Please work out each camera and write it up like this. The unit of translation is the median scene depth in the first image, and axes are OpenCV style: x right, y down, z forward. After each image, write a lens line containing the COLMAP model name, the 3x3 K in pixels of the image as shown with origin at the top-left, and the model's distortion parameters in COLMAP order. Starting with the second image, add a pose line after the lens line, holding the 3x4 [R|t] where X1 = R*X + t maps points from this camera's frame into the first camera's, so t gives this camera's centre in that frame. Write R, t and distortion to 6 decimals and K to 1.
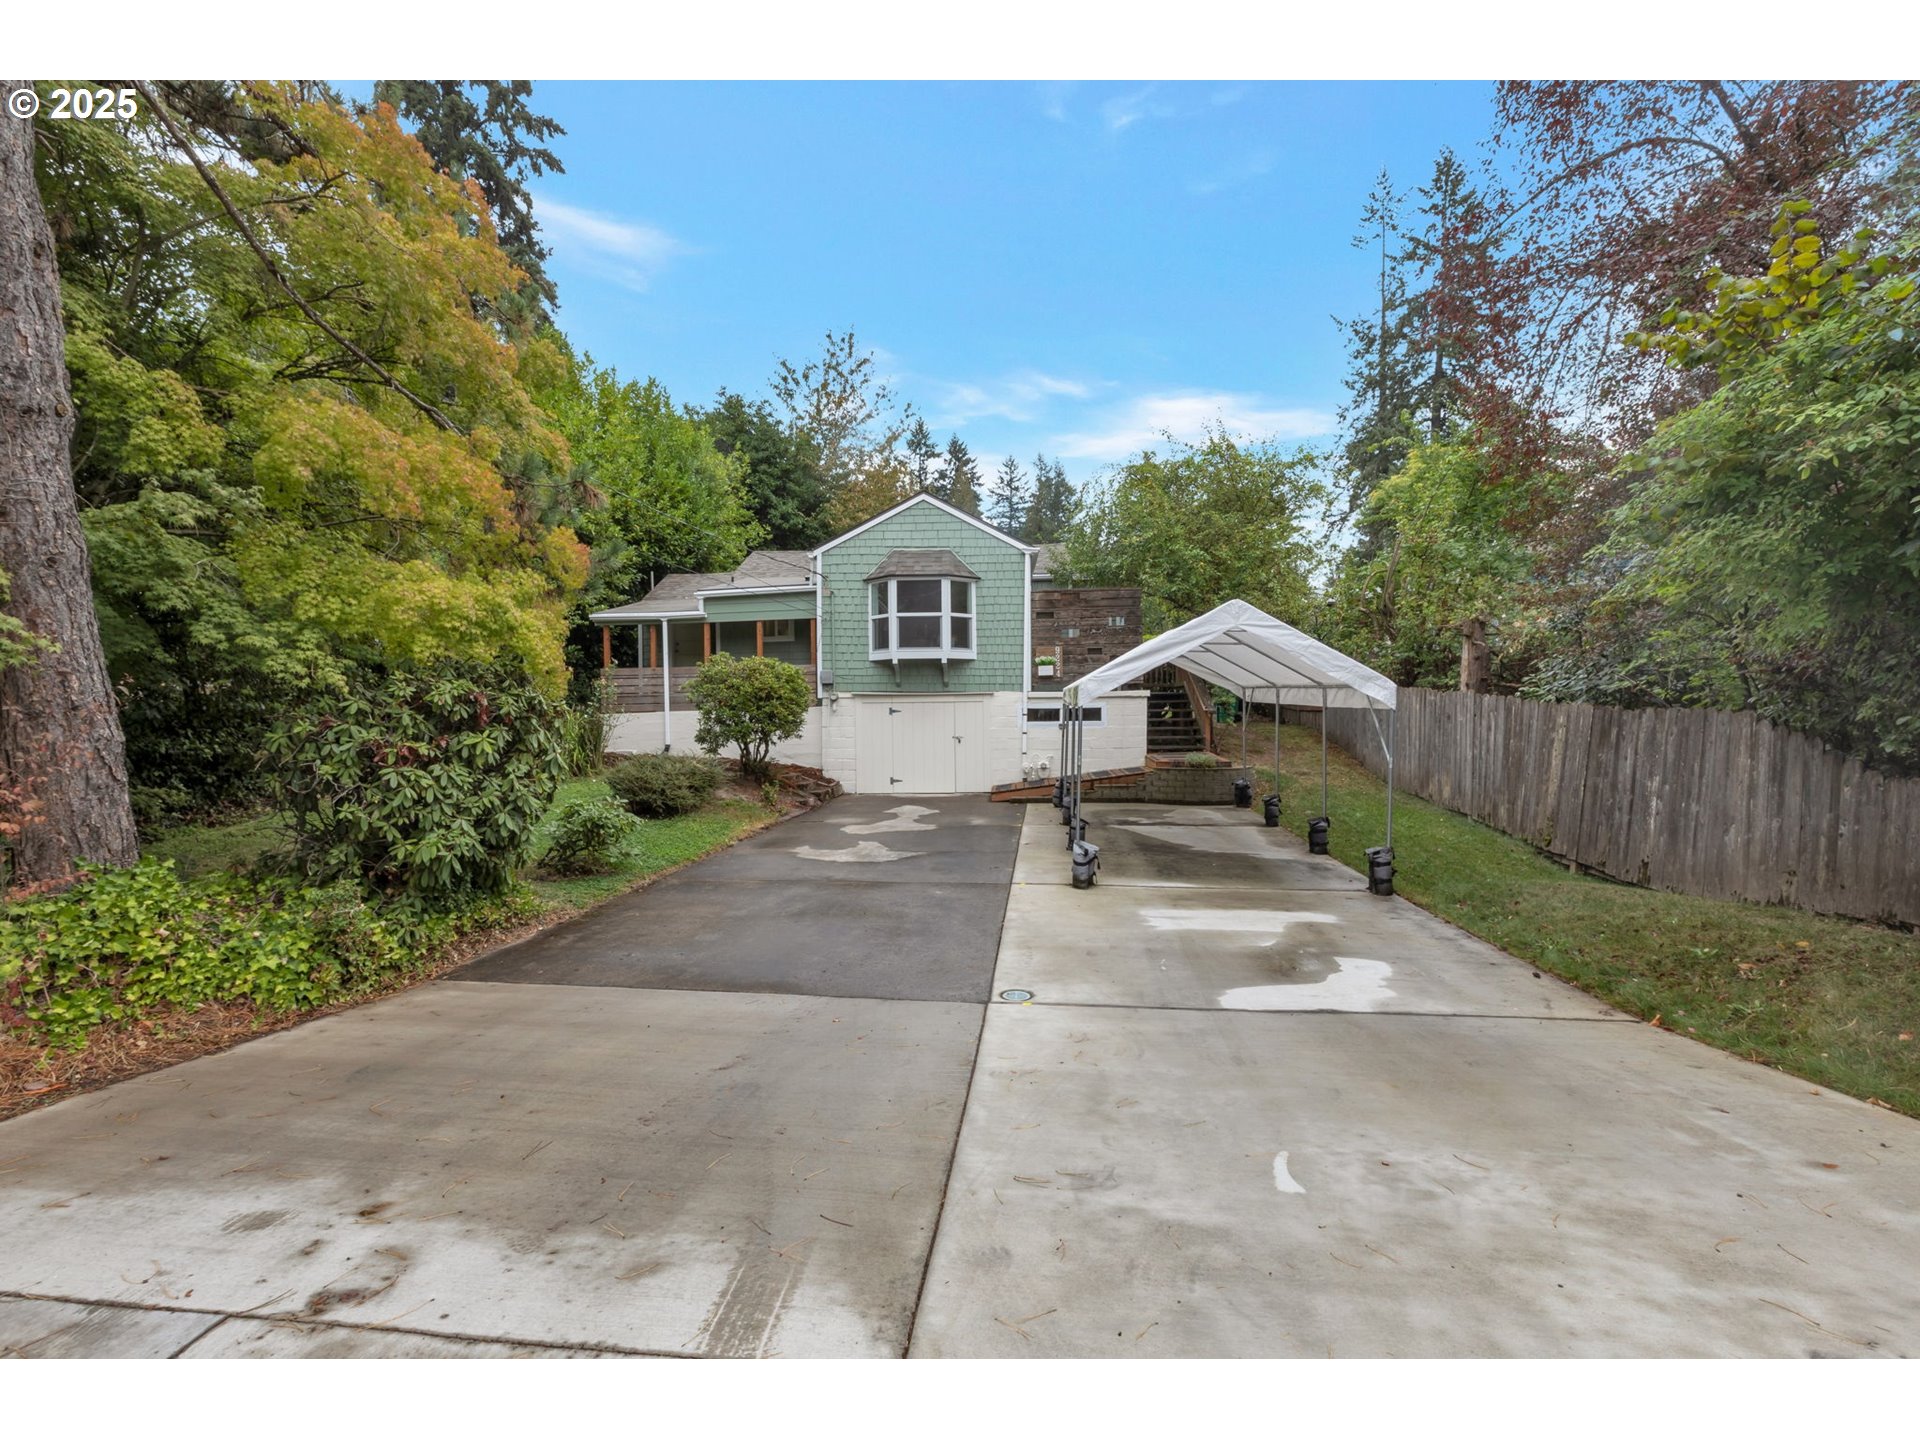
lens RADIAL K [[876.5, 0, 956.3], [0, 876.5, 732.8], [0, 0, 1]] dist [0.010528, -0.000652]
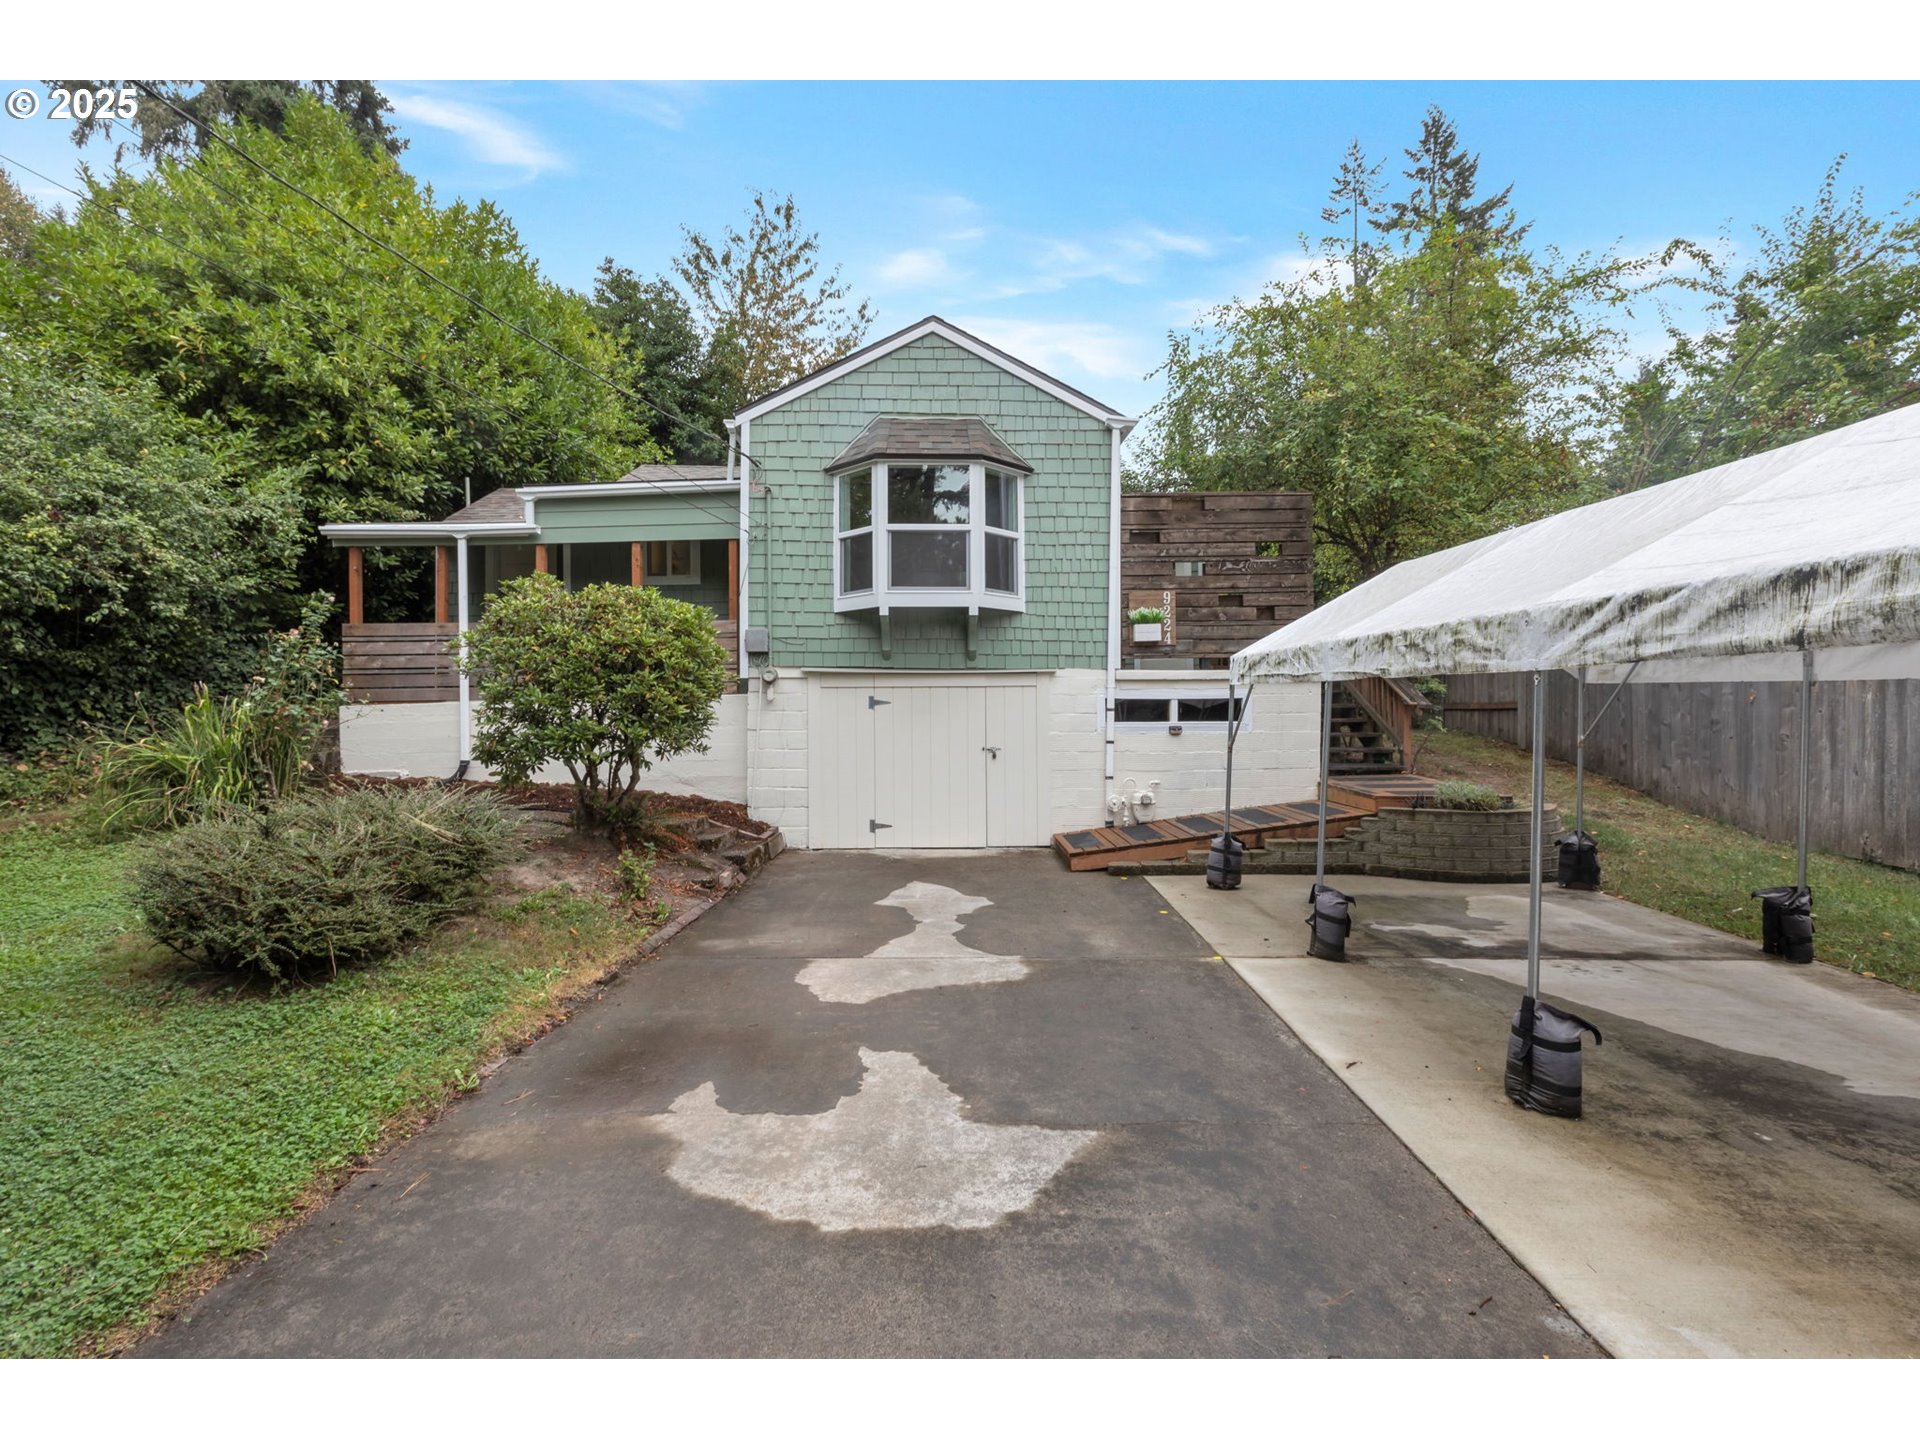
lens RADIAL K [[876.5, 0, 952.2], [0, 876.5, 709.4], [0, 0, 1]] dist [0.010528, -0.000652]
pose [[0.996357, 0.005403, 0.085106, -0.072041], [-0.002538, 0.999427, -0.033738, -0.001457], [-0.085239, 0.033399, 0.995801, 0.439684]]
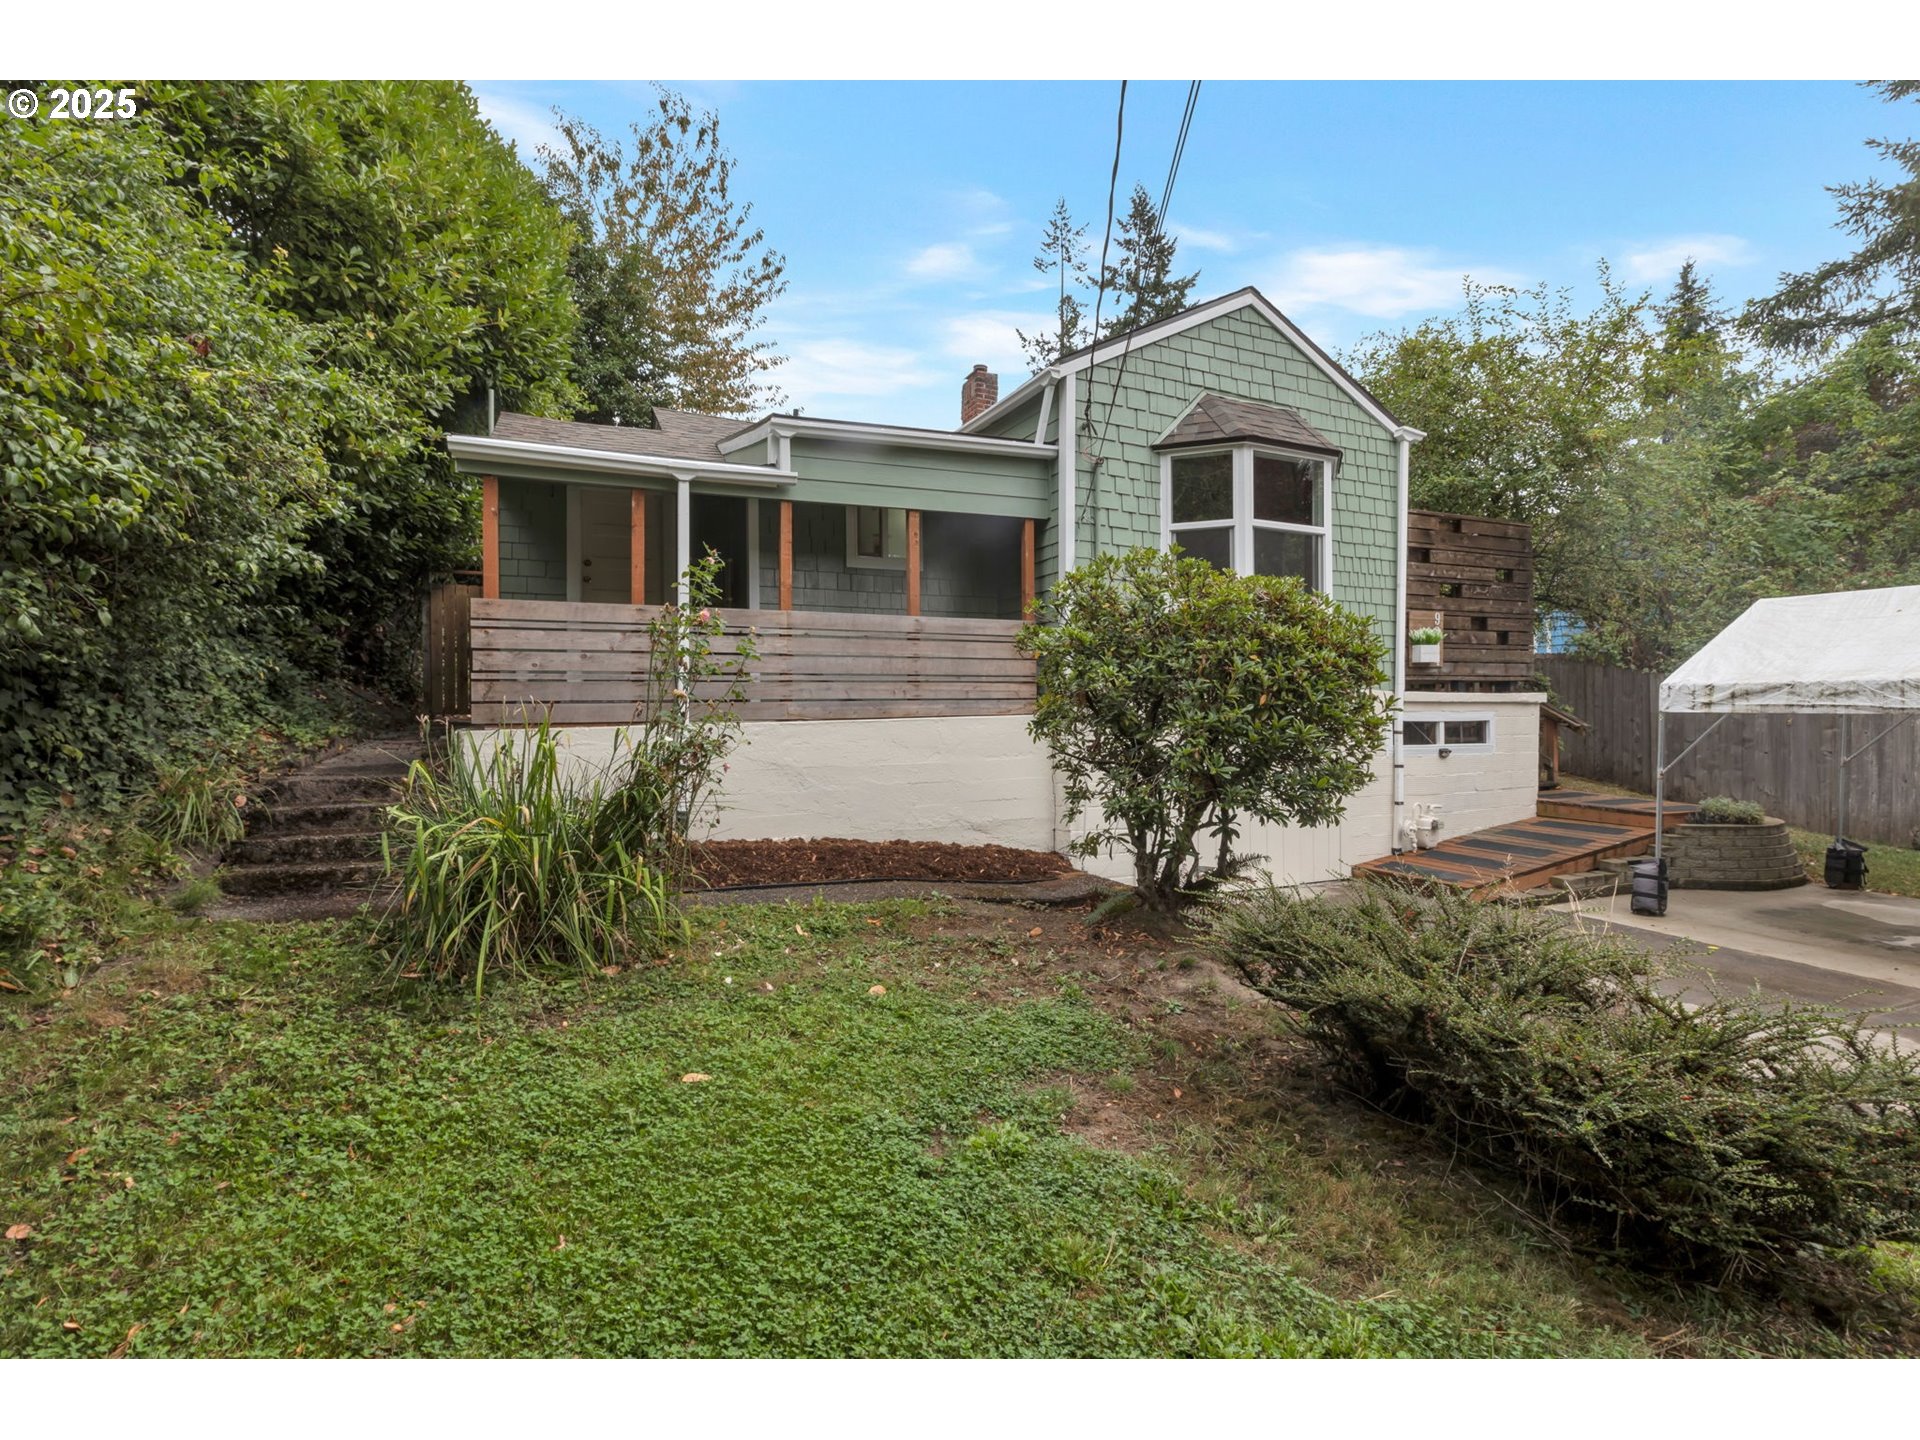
lens RADIAL K [[876.5, 0, 945.3], [0, 876.5, 720.9], [0, 0, 1]] dist [0.010528, -0.000652]
pose [[0.879970, 0.005754, 0.474995, -0.430321], [0.008516, 0.999575, -0.027886, -0.014774], [-0.474953, 0.028583, 0.879547, 0.647286]]
